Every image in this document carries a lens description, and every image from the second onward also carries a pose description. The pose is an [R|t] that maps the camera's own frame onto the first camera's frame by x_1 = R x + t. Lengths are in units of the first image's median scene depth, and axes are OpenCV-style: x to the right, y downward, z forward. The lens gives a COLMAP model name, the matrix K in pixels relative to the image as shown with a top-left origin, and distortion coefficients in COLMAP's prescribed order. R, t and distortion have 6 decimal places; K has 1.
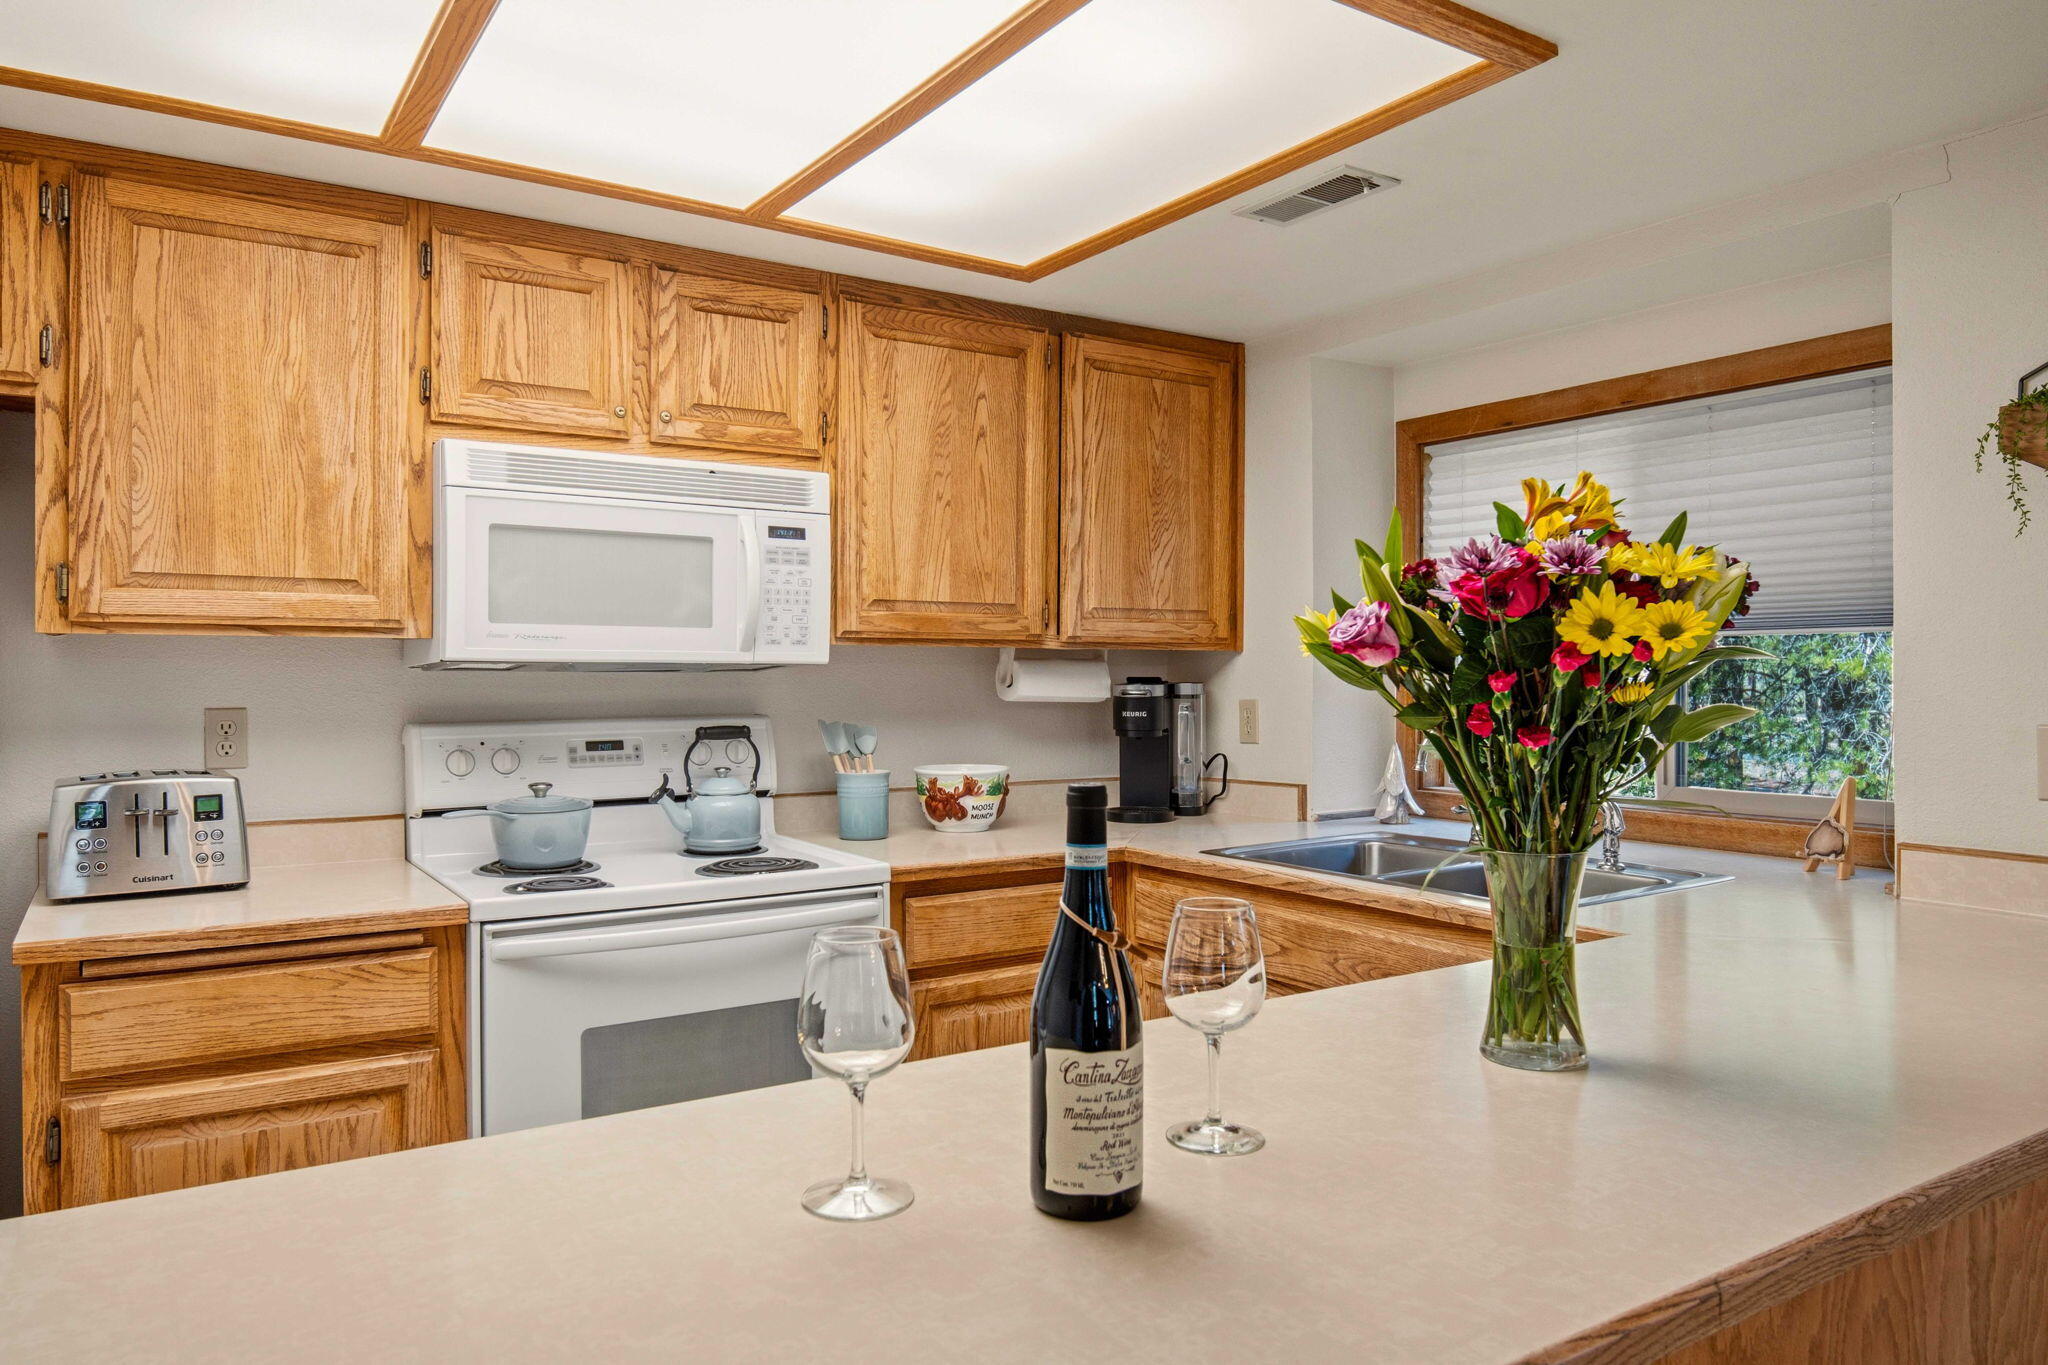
lens RADIAL K [[1369.3, 0, 1014.9], [0, 1369.3, 682.7], [0, 0, 1]] dist [-0.011001, -0.000463]
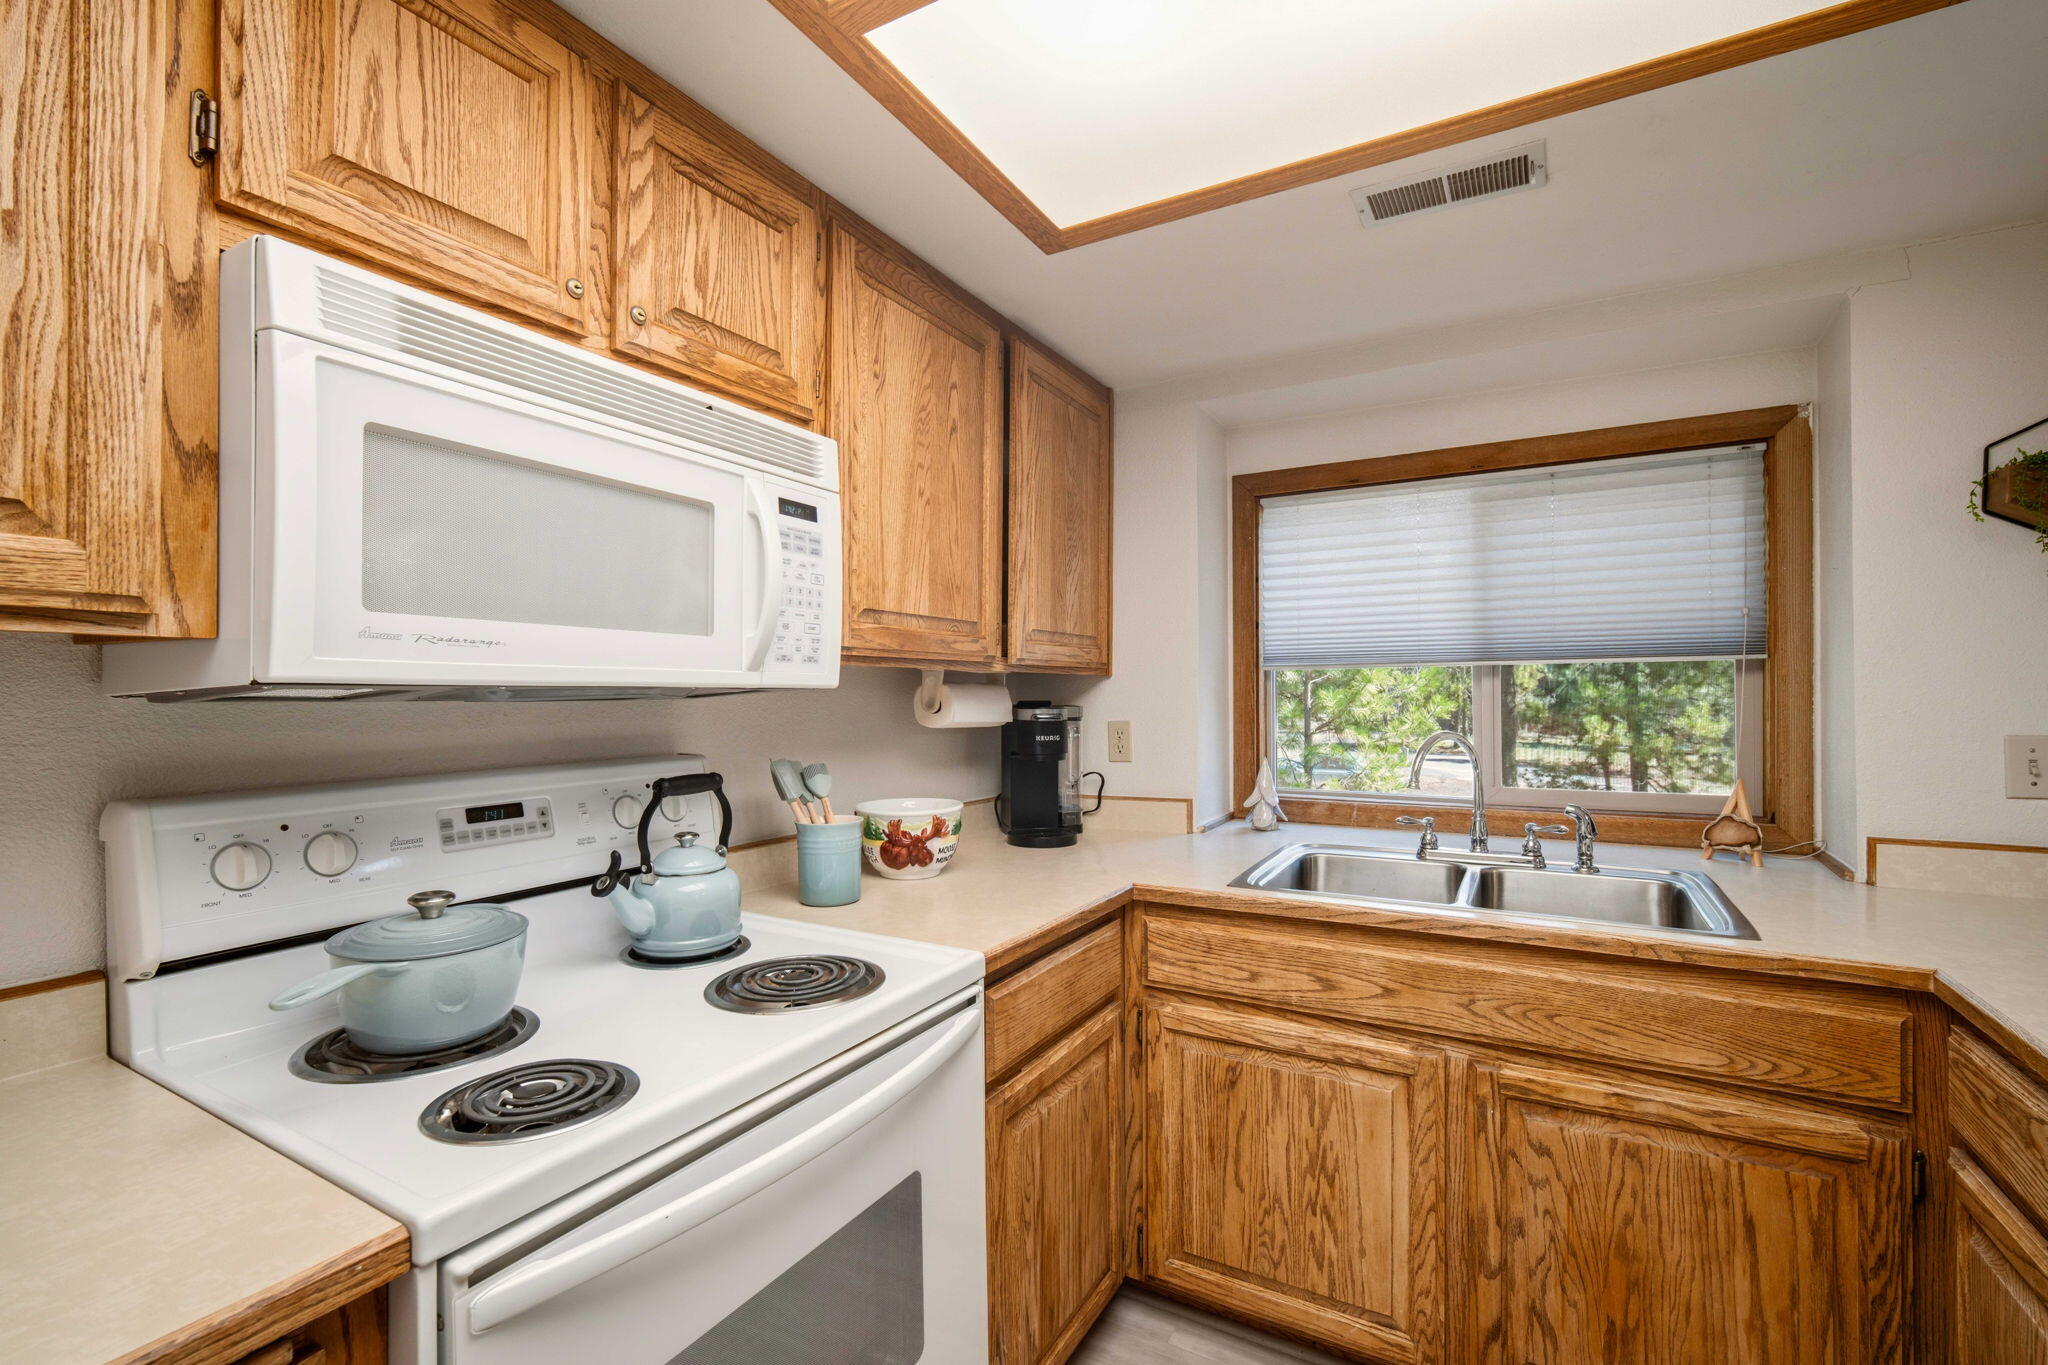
lens RADIAL K [[904.0, 0, 1018.9], [0, 904.0, 692.5], [0, 0, 1]] dist [-0.011079, 0.002781]
pose [[0.890794, -0.004677, 0.454383, -0.279033], [0.009112, 0.999930, -0.007573, -0.006565], [-0.454315, 0.010886, 0.890774, 0.509075]]
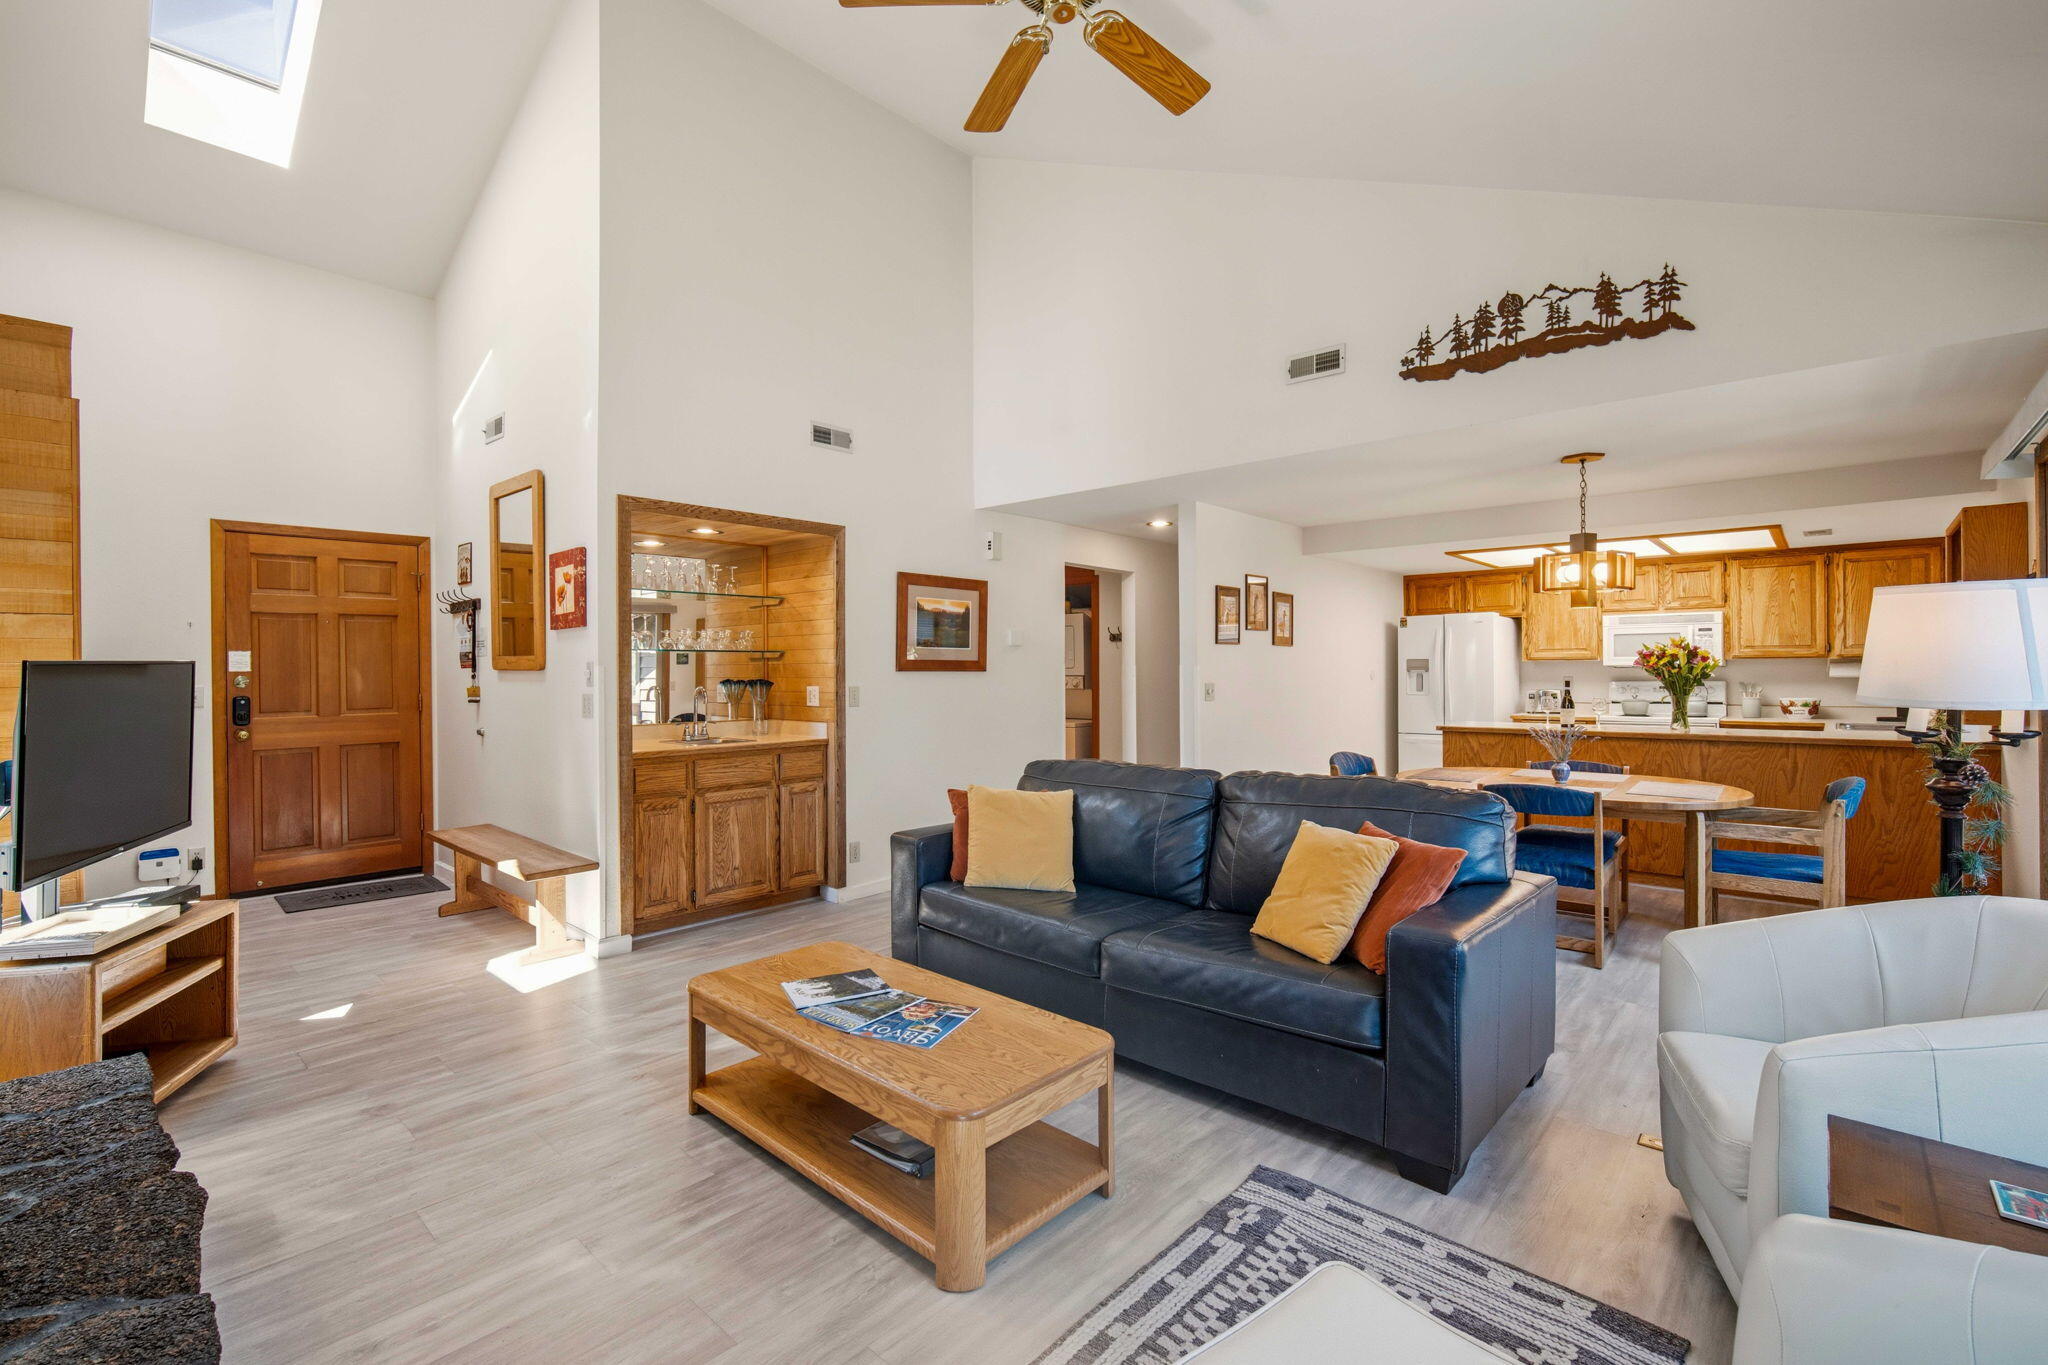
lens RADIAL K [[904.0, 0, 1018.7], [0, 904.0, 669.9], [0, 0, 1]] dist [-0.011079, 0.002781]
pose [[0.249451, -0.005399, -0.968372, 1.688325], [-0.002024, 0.999979, -0.006096, 0.016330], [0.968385, 0.003480, 0.249435, -1.367115]]
